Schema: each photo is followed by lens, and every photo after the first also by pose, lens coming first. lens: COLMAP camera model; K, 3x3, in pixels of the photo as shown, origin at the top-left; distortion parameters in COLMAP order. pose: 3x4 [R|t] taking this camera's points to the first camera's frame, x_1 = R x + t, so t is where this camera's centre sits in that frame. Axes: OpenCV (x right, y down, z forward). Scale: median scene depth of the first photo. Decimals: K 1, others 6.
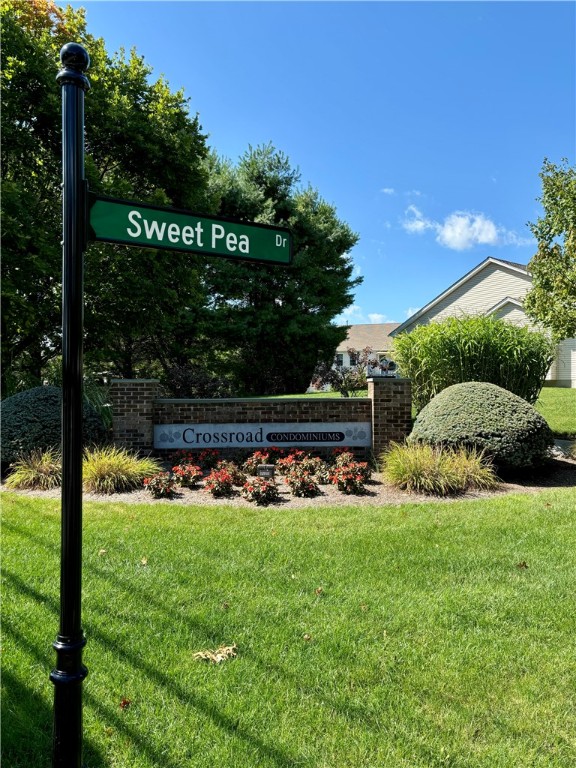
lens RADIAL K [[584.2, 0, 288.3], [0, 584.2, 382.2], [0, 0, 1]] dist [0.057693, -0.051784]
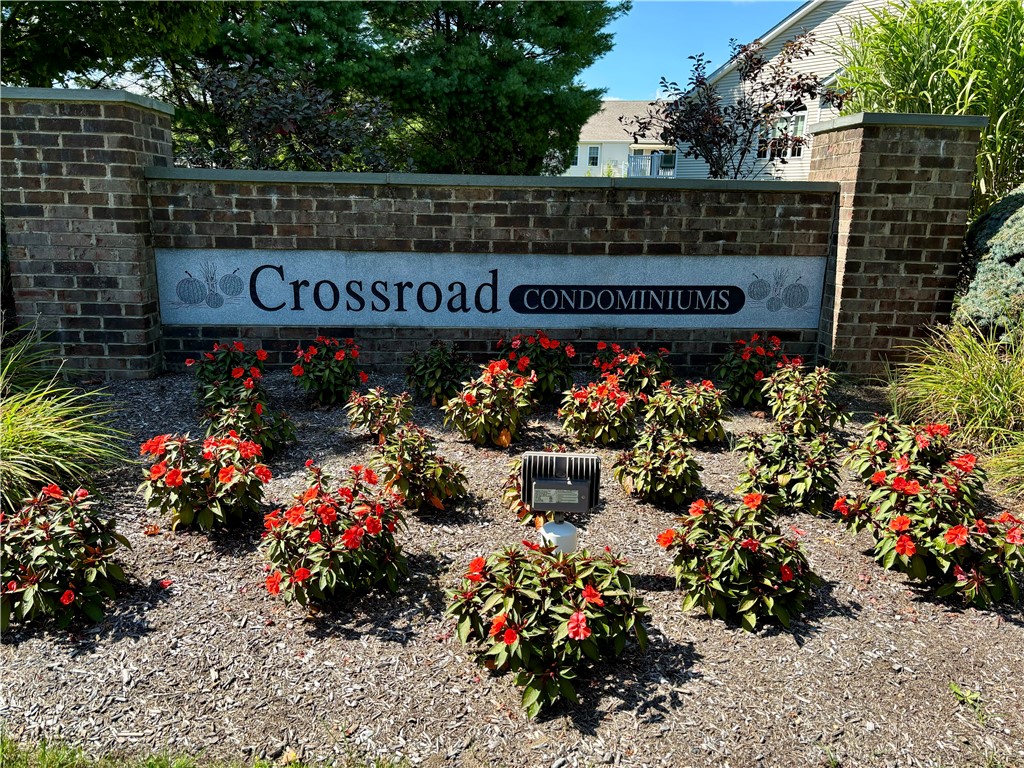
lens RADIAL K [[779.0, 0, 508.8], [0, 779.0, 390.0], [0, 0, 1]] dist [0.057693, -0.051784]
pose [[0.999265, 0.016797, 0.034461, -0.052303], [-0.024592, 0.970442, 0.240079, 0.039416], [-0.029410, -0.240750, 0.970141, 0.566089]]
